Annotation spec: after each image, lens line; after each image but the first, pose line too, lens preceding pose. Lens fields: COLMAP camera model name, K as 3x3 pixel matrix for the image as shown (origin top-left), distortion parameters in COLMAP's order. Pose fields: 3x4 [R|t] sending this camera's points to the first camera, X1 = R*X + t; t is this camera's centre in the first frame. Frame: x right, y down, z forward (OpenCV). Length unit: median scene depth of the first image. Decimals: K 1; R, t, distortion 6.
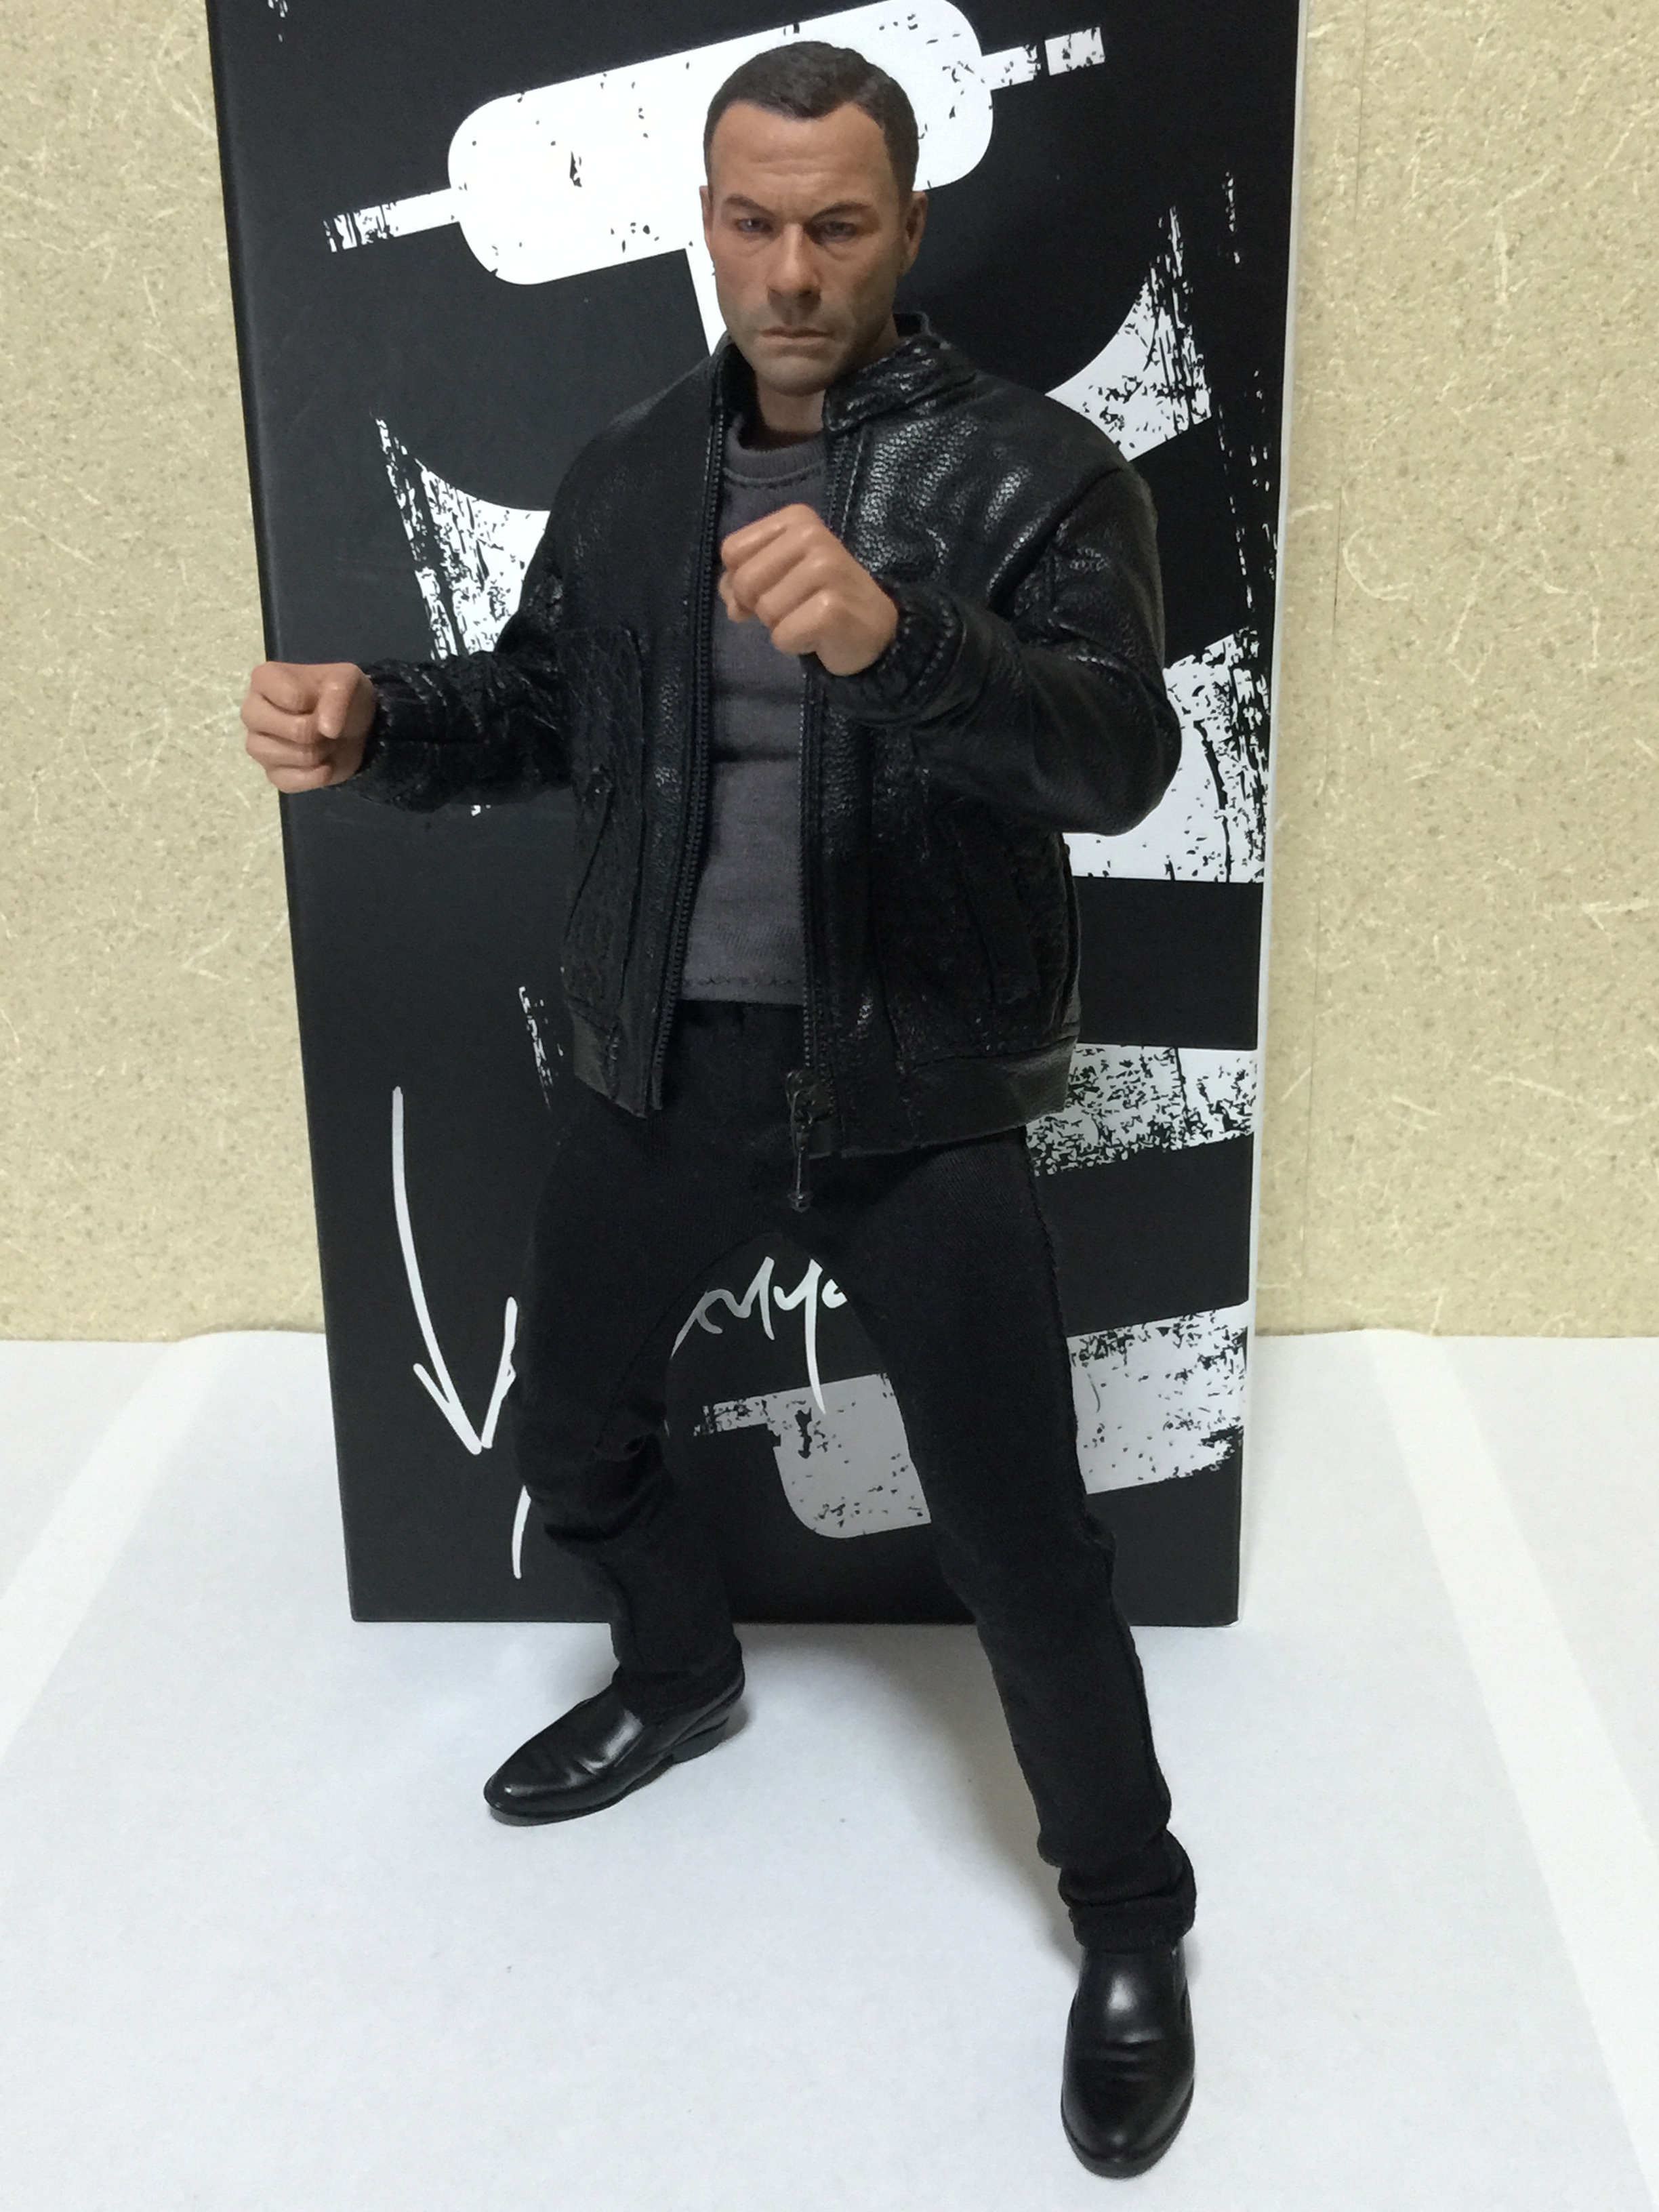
lens RADIAL K [[2692.3, 0, 820.6], [0, 2692.3, 1114.6], [0, 0, 1]] dist [0.019687, 0.000000]
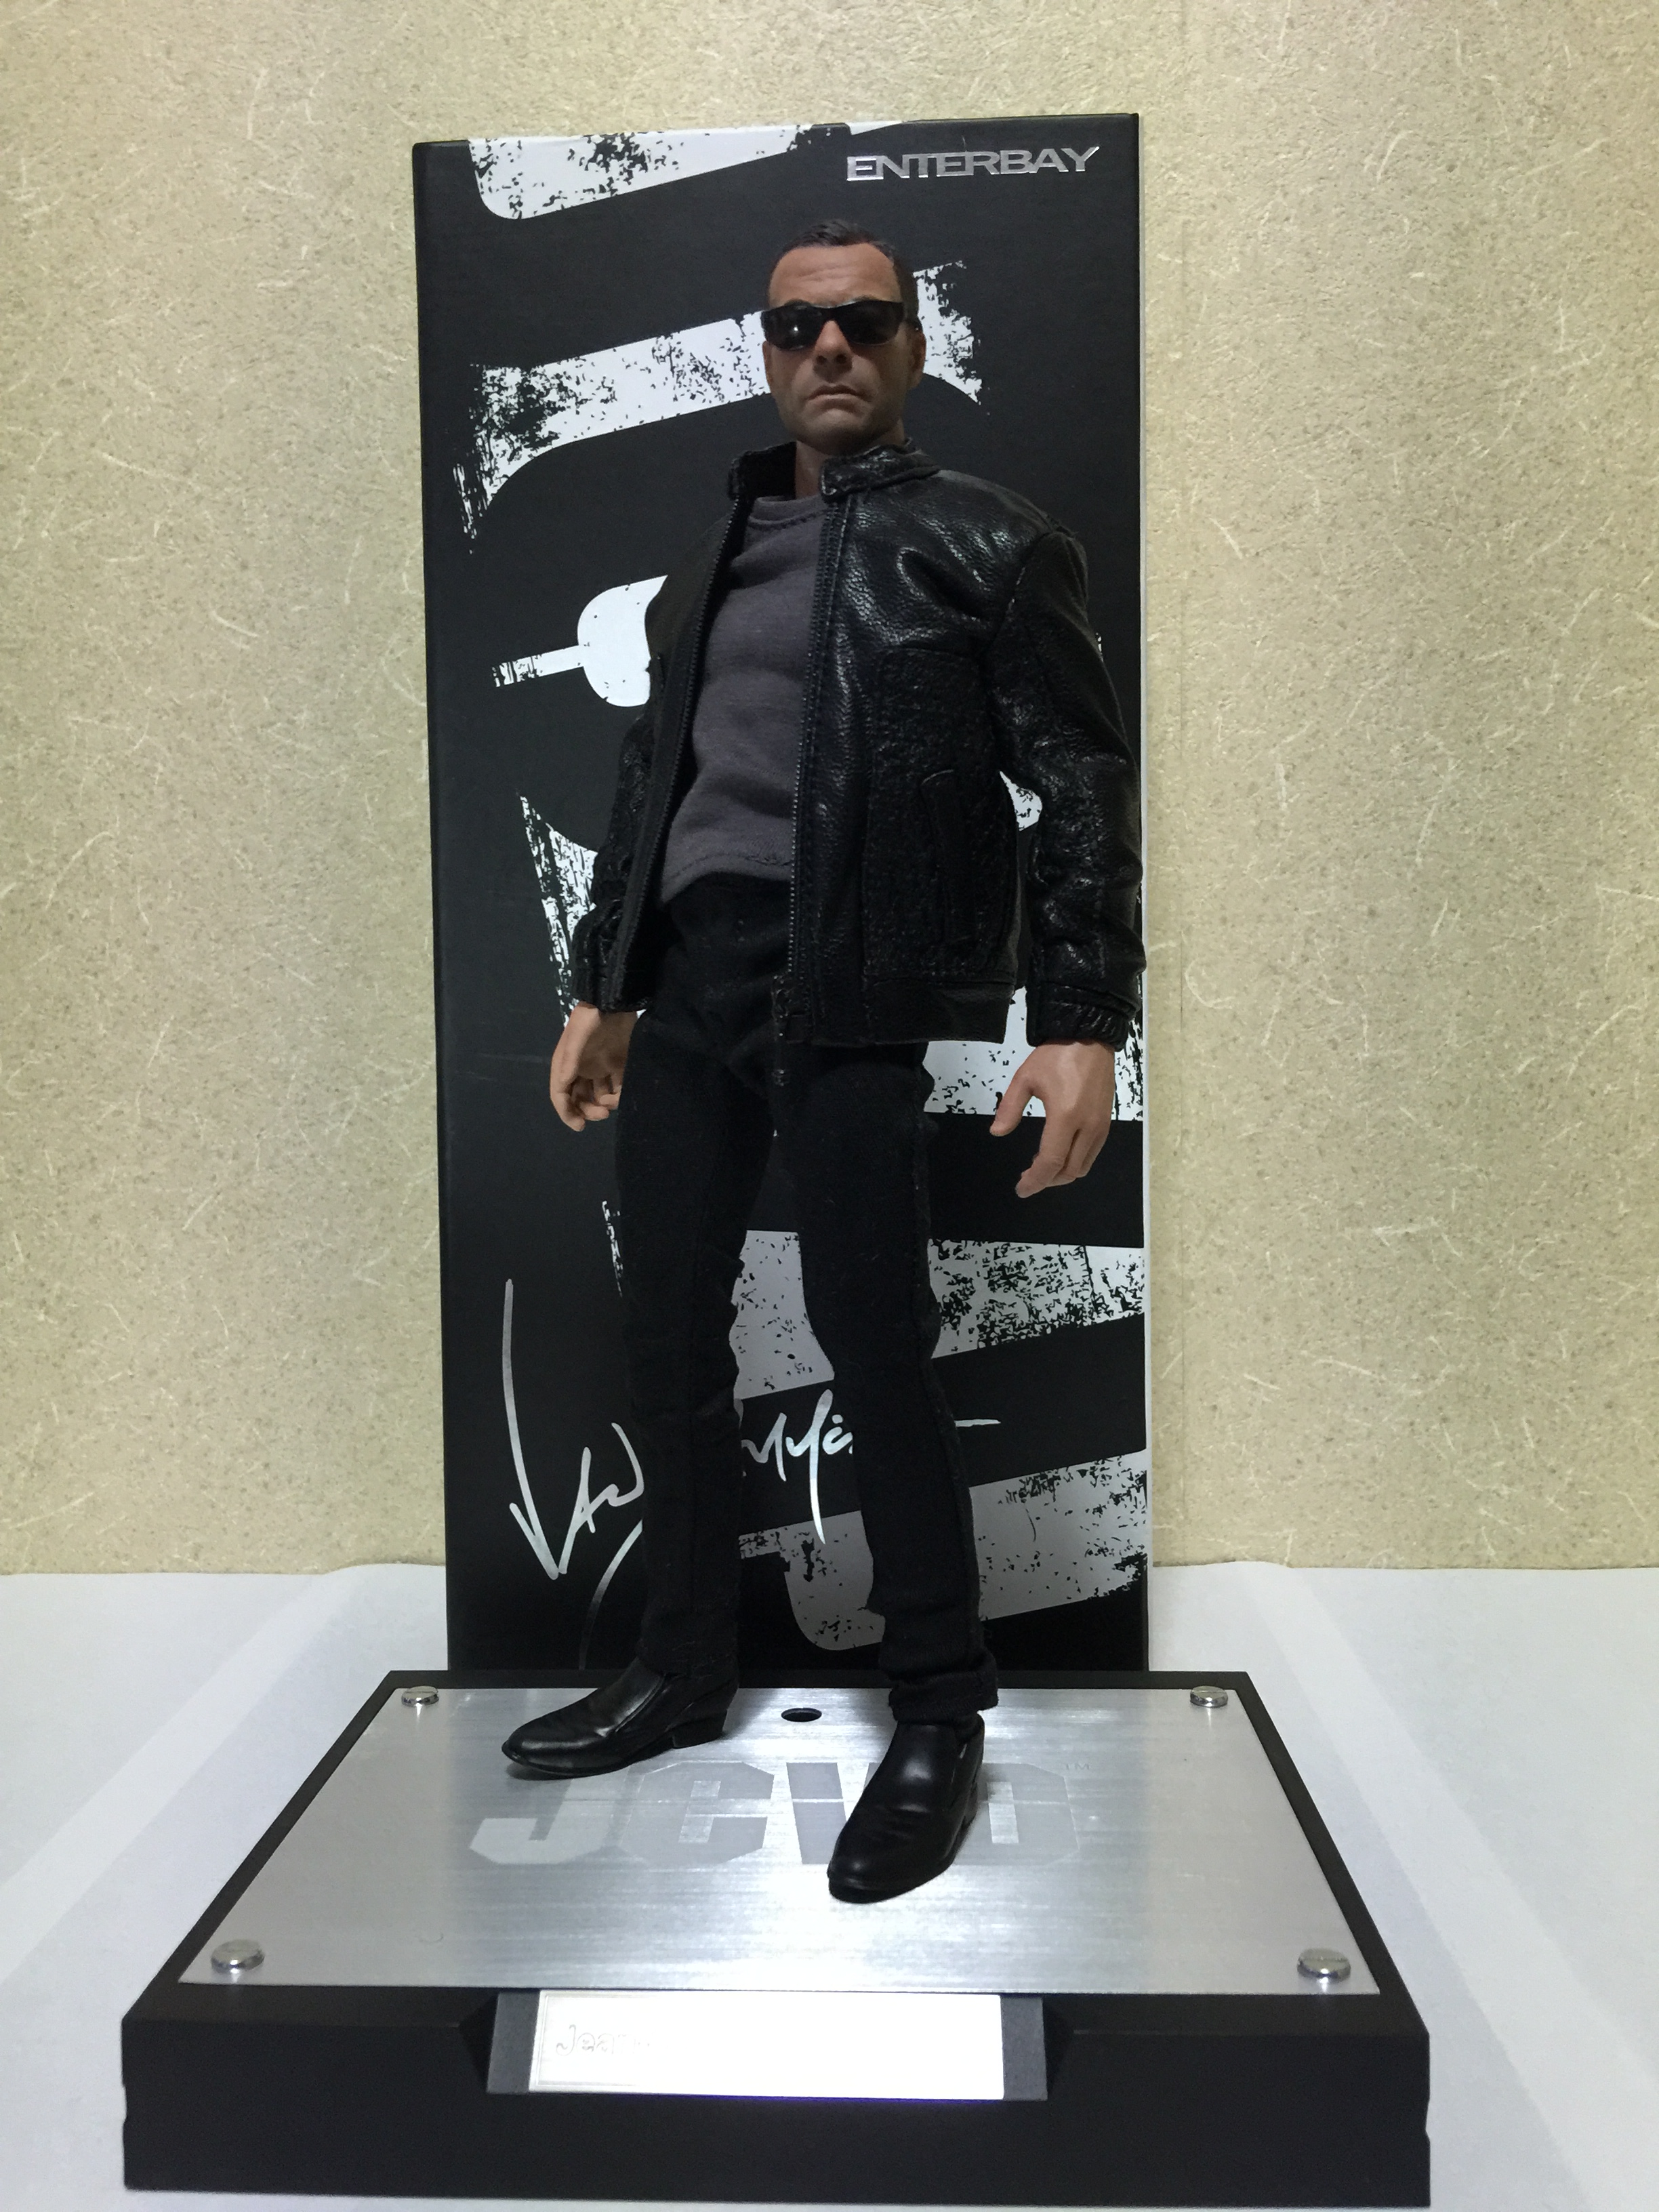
lens RADIAL K [[1910.7, 0, 804.2], [0, 1910.7, 1105.1], [0, 0, 1]] dist [0.059180, -0.139034]
pose [[0.999985, 0.004783, -0.002596, -0.006767], [-0.005344, 0.953029, -0.302831, 0.192793], [0.001025, 0.302840, 0.953041, 0.056116]]
